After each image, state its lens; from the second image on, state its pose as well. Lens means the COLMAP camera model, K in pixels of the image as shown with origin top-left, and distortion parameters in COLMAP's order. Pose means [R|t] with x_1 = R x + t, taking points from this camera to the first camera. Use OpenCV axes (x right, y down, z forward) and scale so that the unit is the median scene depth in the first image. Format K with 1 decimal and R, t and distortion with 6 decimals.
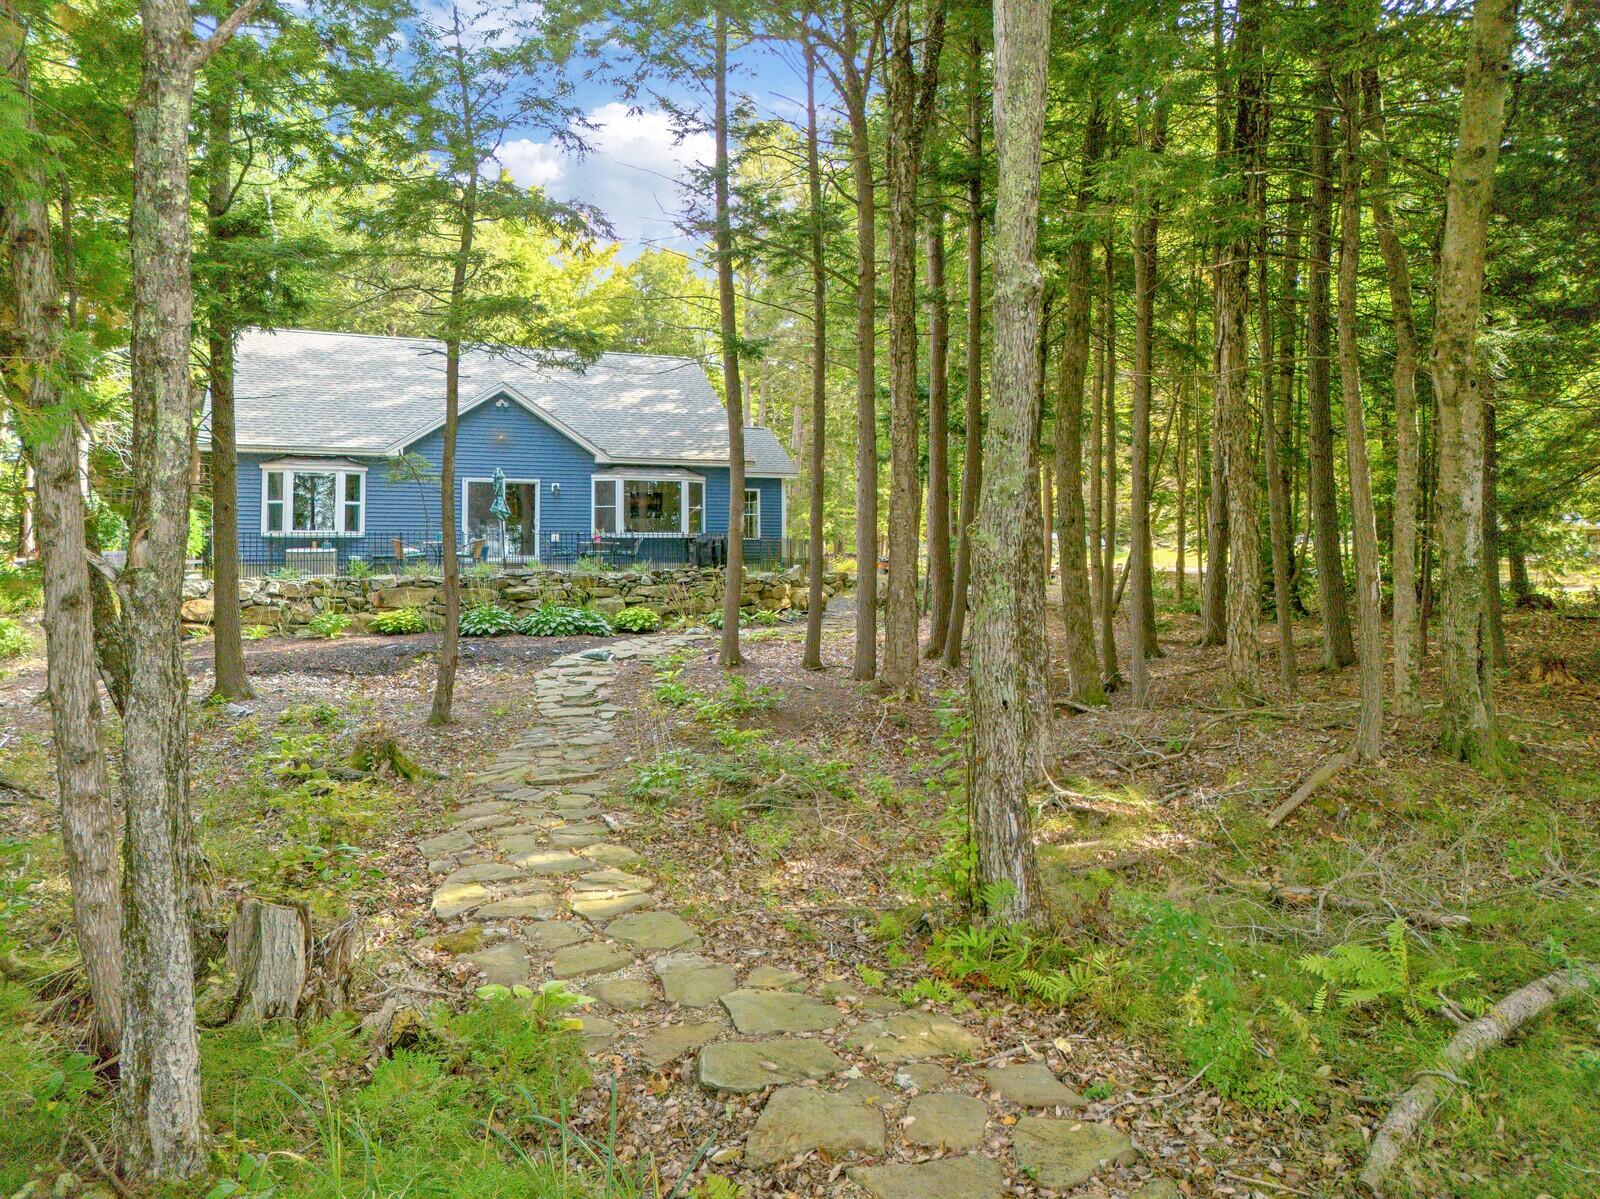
lens RADIAL K [[1197.8, 0, 862.1], [0, 1197.8, 482.3], [0, 0, 1]] dist [0.024520, -0.015920]
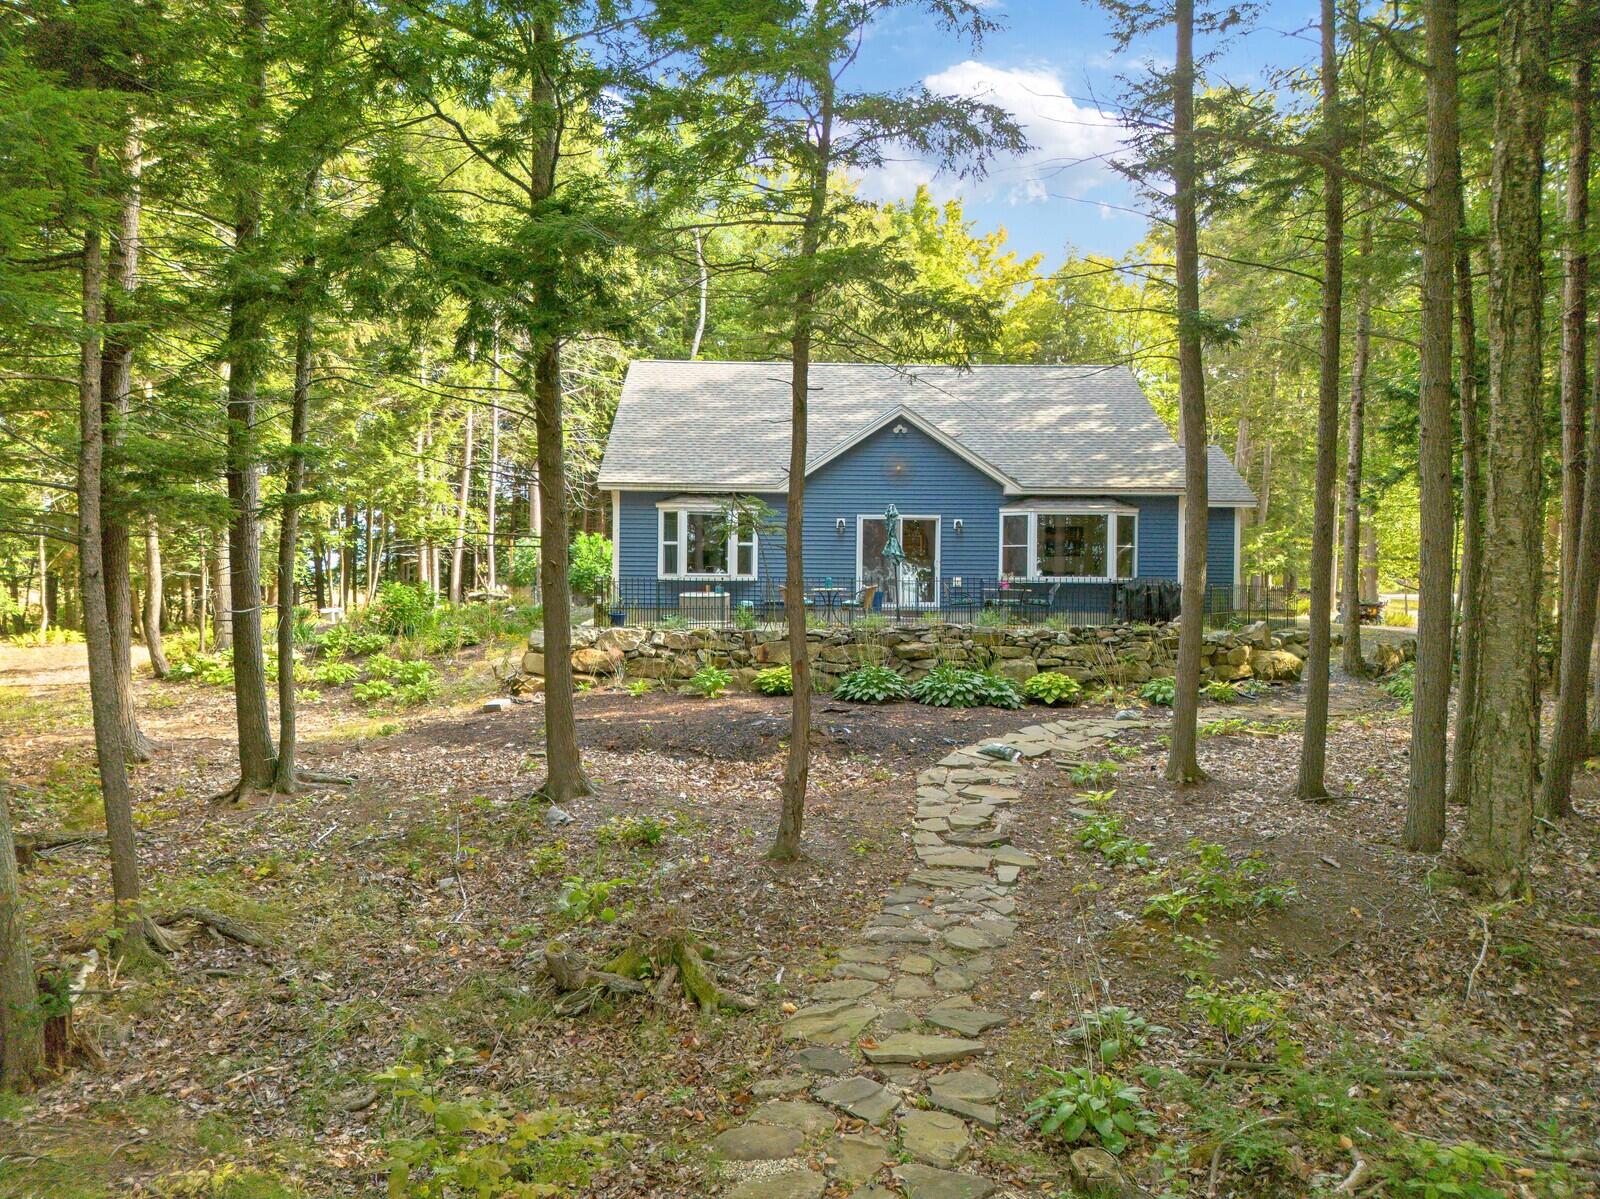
lens RADIAL K [[1127.0, 0, 781.8], [0, 1127.0, 614.1], [0, 0, 1]] dist [0.089488, -0.082226]
pose [[0.912969, 0.027260, -0.407117, -0.046212], [0.012264, 0.995482, 0.094157, -0.012169], [0.407844, -0.090955, 0.908510, 0.246887]]
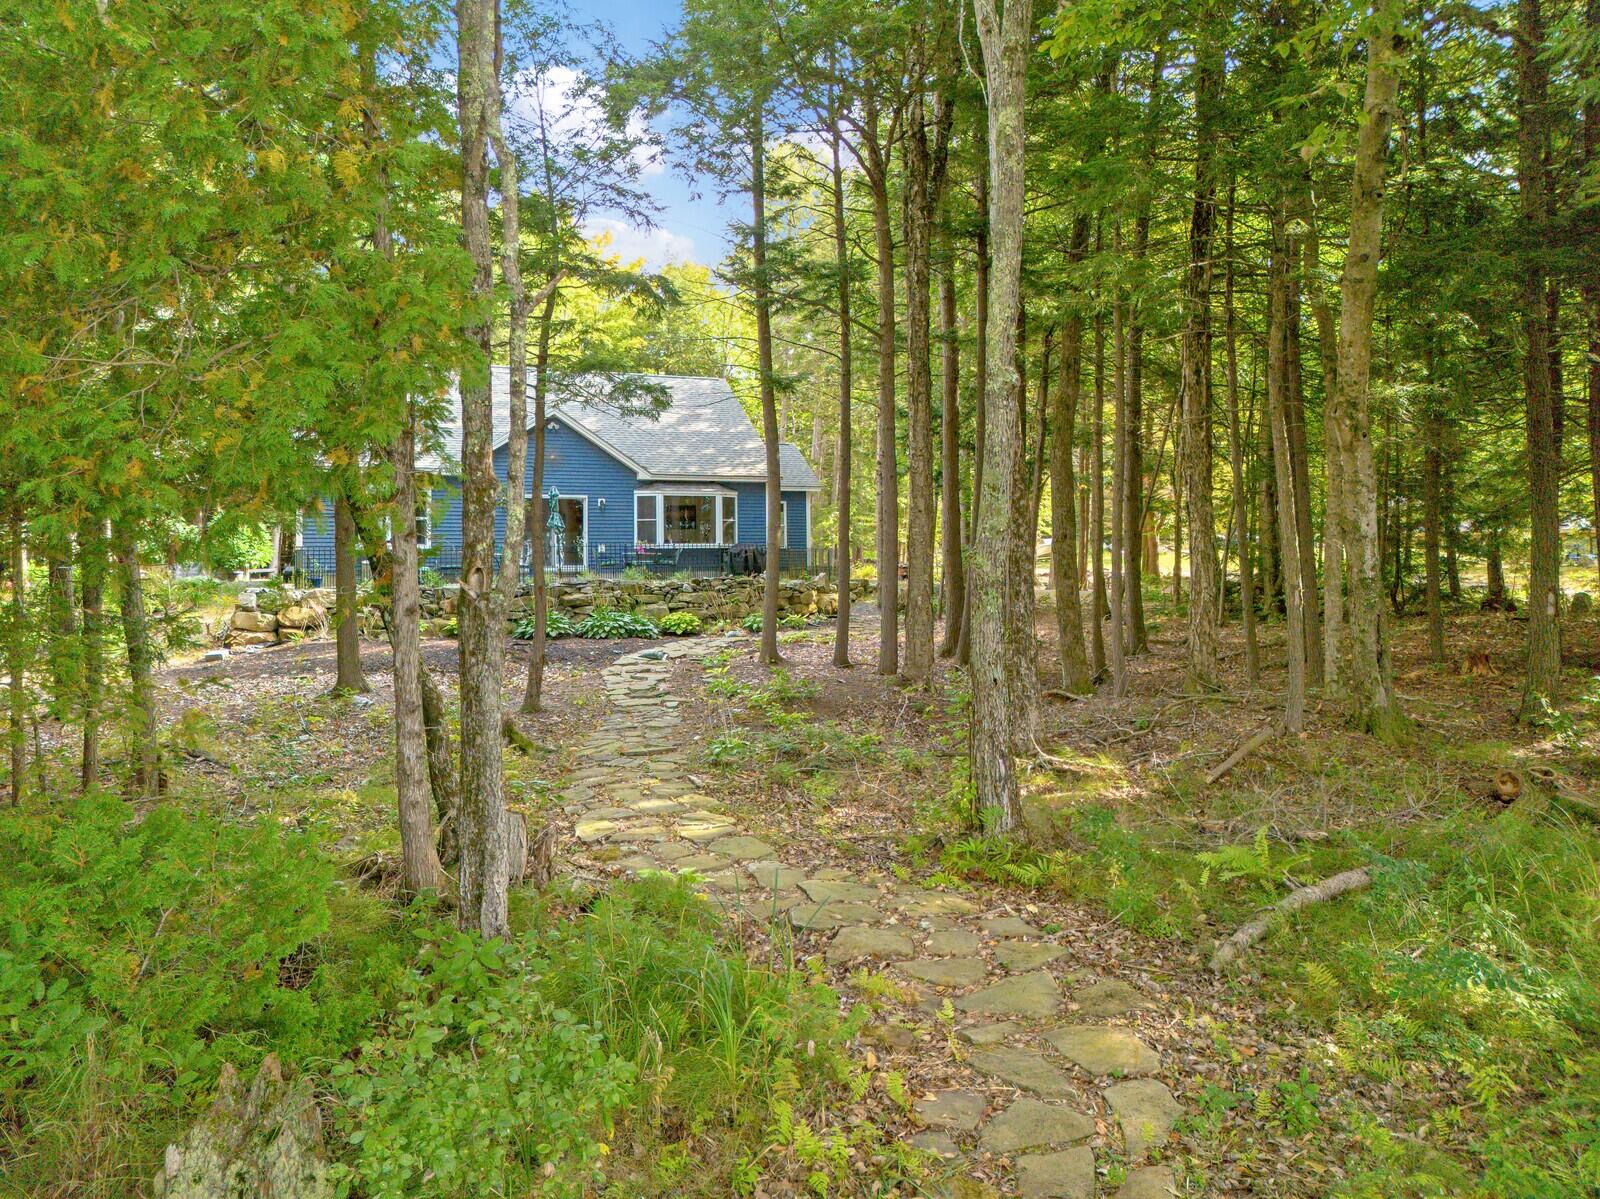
lens RADIAL K [[1218.3, 0, 875.5], [0, 1218.3, 435.2], [0, 0, 1]] dist [0.019519, 0.001108]
pose [[0.999992, -0.003879, -0.000698, -0.006261], [0.003849, 0.999202, -0.039768, -0.015289], [0.000851, 0.039765, 0.999209, -0.144523]]
